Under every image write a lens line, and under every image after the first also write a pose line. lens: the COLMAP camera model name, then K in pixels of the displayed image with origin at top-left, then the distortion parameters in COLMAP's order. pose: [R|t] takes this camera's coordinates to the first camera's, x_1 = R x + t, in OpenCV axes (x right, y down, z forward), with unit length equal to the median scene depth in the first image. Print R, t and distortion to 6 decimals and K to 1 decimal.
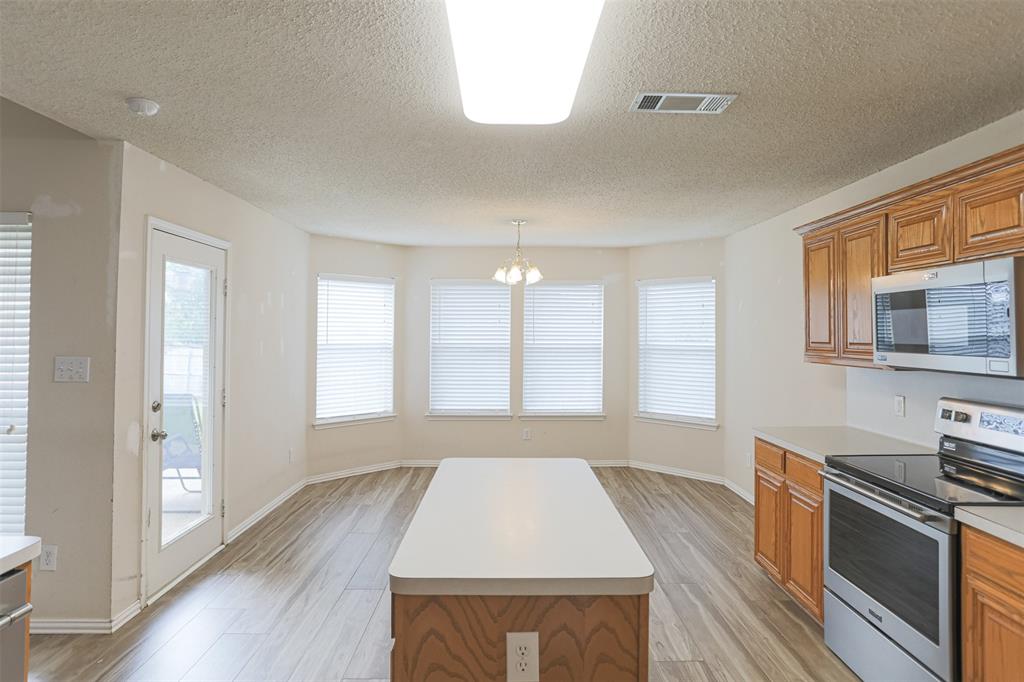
lens RADIAL K [[560.6, 0, 523.5], [0, 560.6, 316.6], [0, 0, 1]] dist [-0.020830, 0.000761]
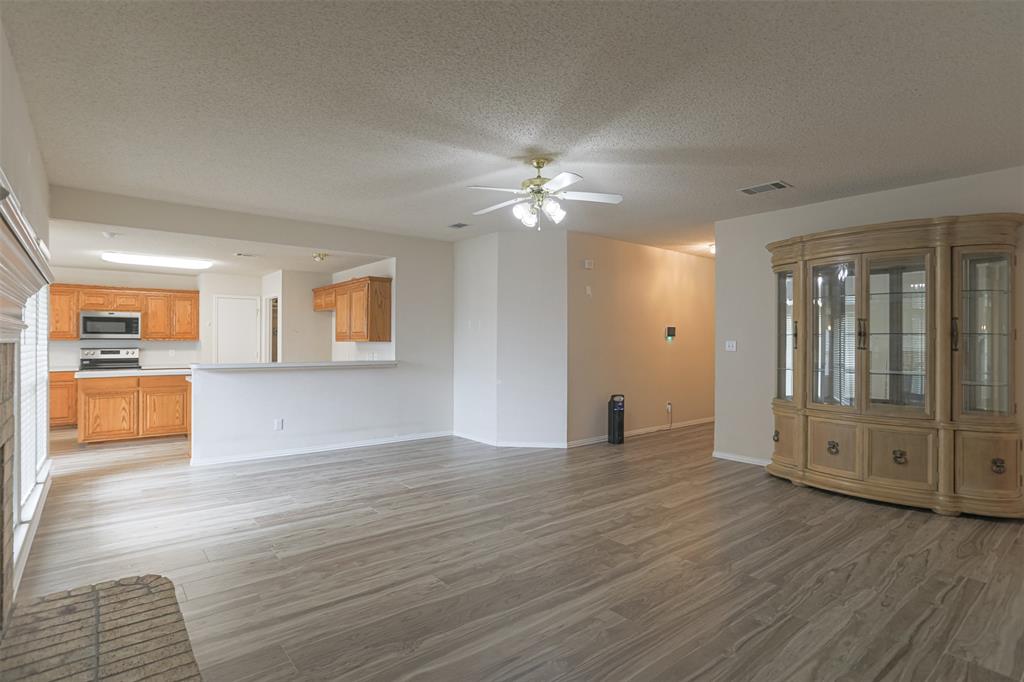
lens RADIAL K [[503.0, 0, 482.0], [0, 503.0, 340.4], [0, 0, 1]] dist [-0.002547, -0.000201]
pose [[-0.585261, -0.005916, 0.810823, -2.362820], [-0.031982, 0.999364, -0.015794, 0.055749], [-0.810214, -0.035176, -0.585078, 0.636003]]
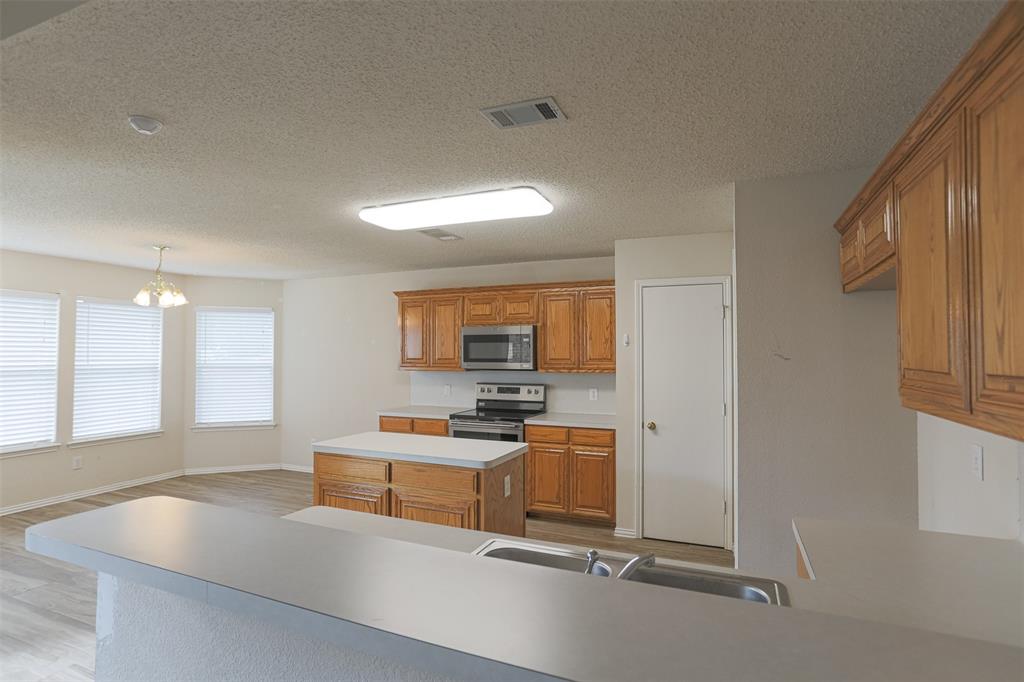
lens RADIAL K [[525.6, 0, 508.8], [0, 525.6, 339.7], [0, 0, 1]] dist [-0.064423, 0.036618]
pose [[0.414743, 0.021374, 0.909688, -0.846555], [-0.025358, 0.999607, -0.011925, -0.002359], [-0.909585, -0.018122, 0.415122, 0.017787]]
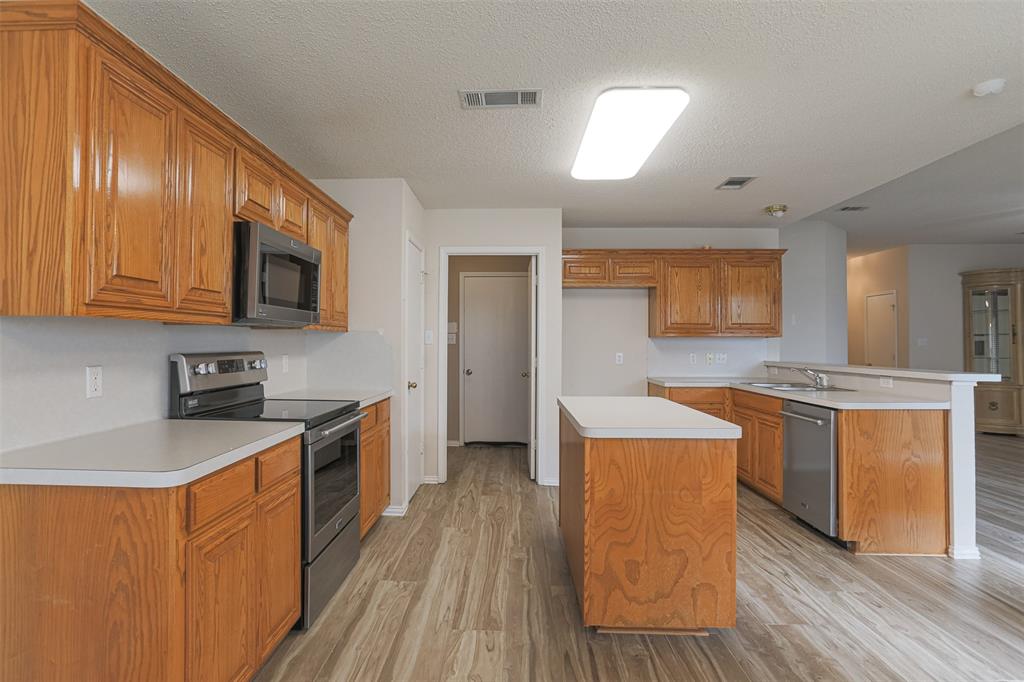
lens RADIAL K [[527.7, 0, 491.1], [0, 527.7, 340.1], [0, 0, 1]] dist [-0.029292, -0.000064]
pose [[-0.997241, -0.007944, 0.073809, 0.146731], [-0.010664, 0.999276, -0.036530, 0.115825], [-0.073465, -0.037216, -0.996603, 1.411220]]
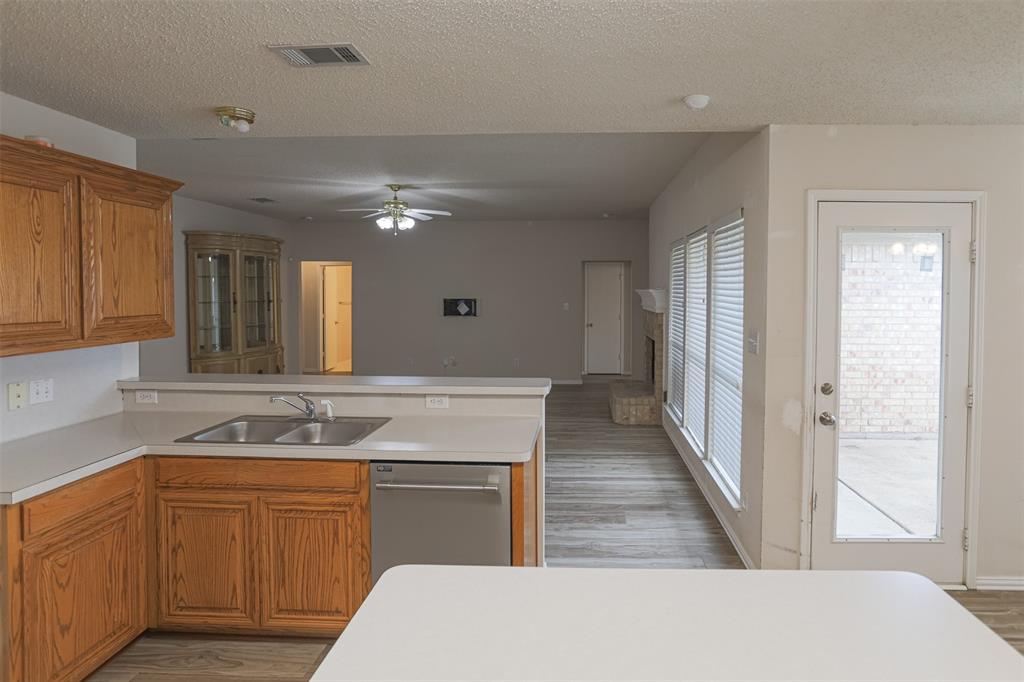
lens RADIAL K [[568.2, 0, 575.7], [0, 568.2, 311.0], [0, 0, 1]] dist [-0.015858, 0.000718]
pose [[-0.062554, 0.025842, -0.997707, 0.294893], [0.024052, 0.999413, 0.024378, -0.005363], [0.997752, -0.022472, -0.063139, 0.571916]]
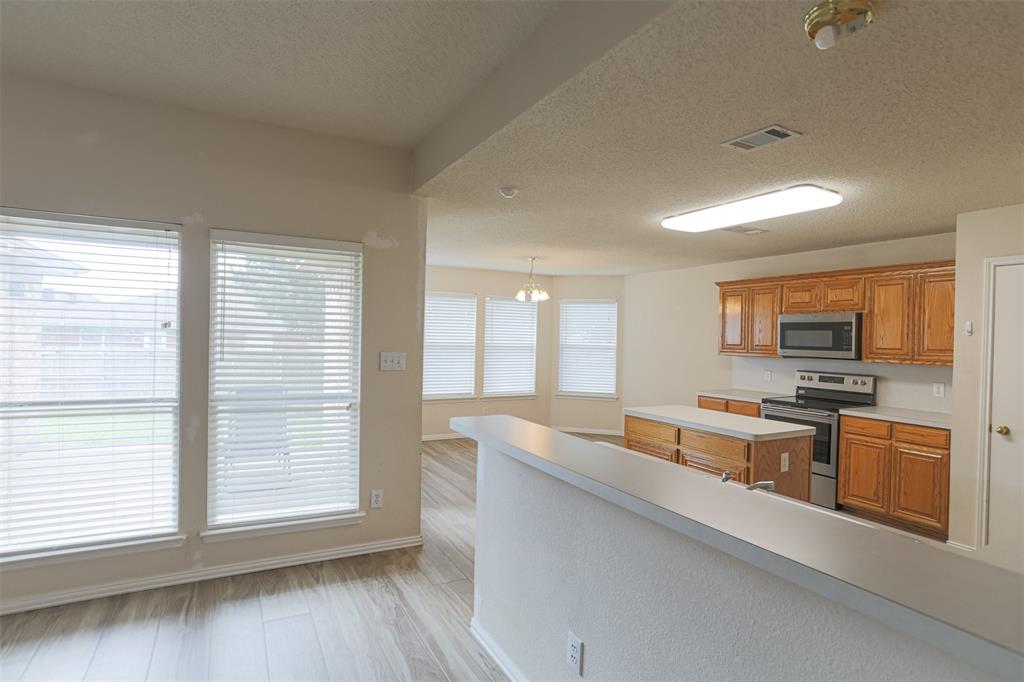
lens RADIAL K [[525.6, 0, 508.8], [0, 525.6, 339.7], [0, 0, 1]] dist [-0.064423, 0.036618]
pose [[0.891637, 0.011434, 0.452607, -0.925712], [-0.030463, 0.998931, 0.034776, -0.008621], [-0.451725, -0.044795, 0.891032, -0.235356]]
